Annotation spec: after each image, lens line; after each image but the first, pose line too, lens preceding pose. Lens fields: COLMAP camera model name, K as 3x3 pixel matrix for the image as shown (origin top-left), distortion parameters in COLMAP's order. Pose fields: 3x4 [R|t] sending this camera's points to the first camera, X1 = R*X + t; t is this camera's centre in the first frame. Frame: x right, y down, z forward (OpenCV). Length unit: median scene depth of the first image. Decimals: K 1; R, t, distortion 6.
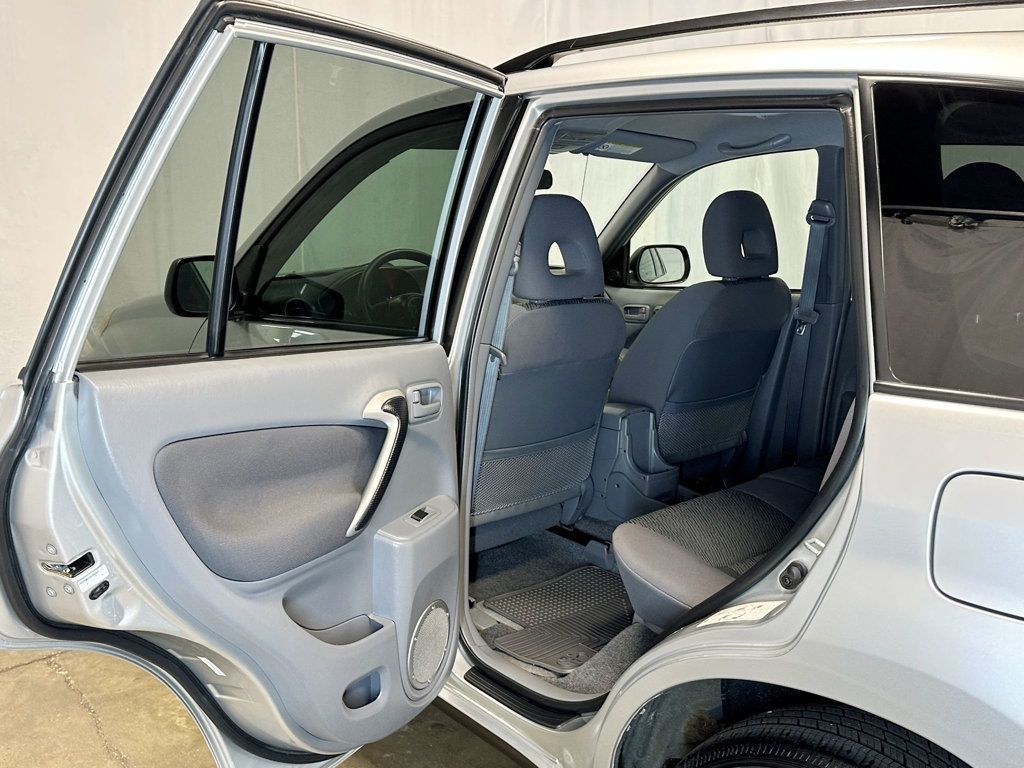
lens RADIAL K [[941.9, 0, 510.1], [0, 941.9, 365.1], [0, 0, 1]] dist [0.168523, -0.363322]
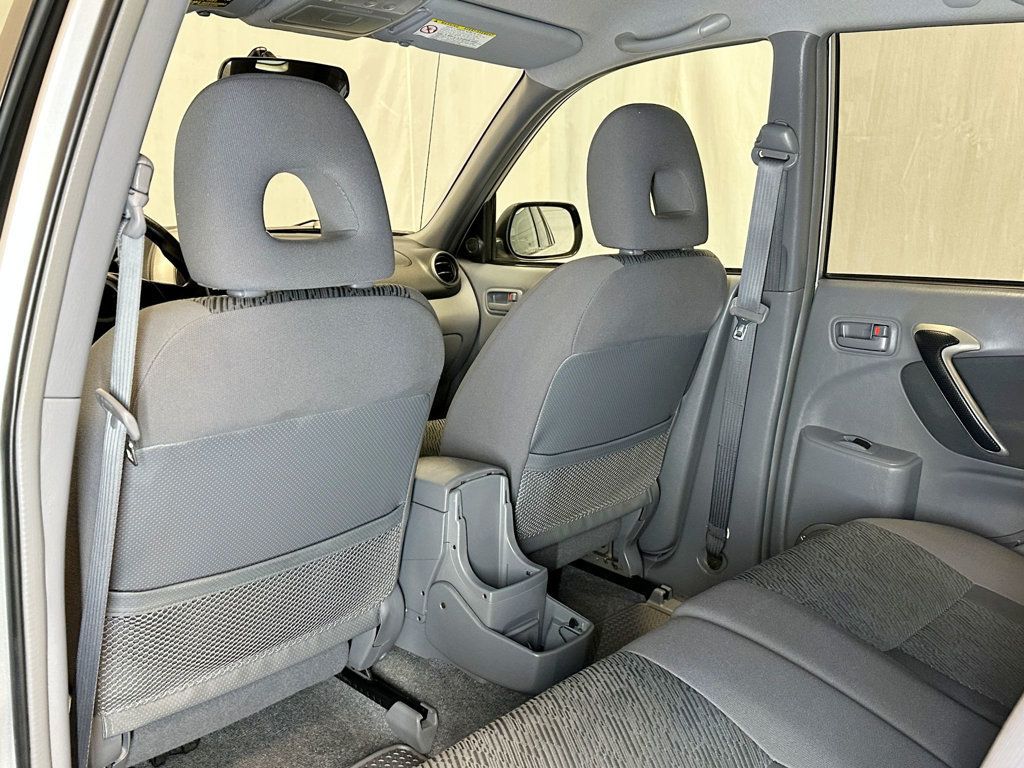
lens RADIAL K [[949.3, 0, 517.3], [0, 949.3, 381.5], [0, 0, 1]] dist [0.183806, -0.365820]
pose [[0.995436, -0.007320, 0.095152, 0.095231], [0.003029, 0.998975, 0.045166, -0.034245], [-0.095385, -0.044672, 0.994438, 0.378705]]
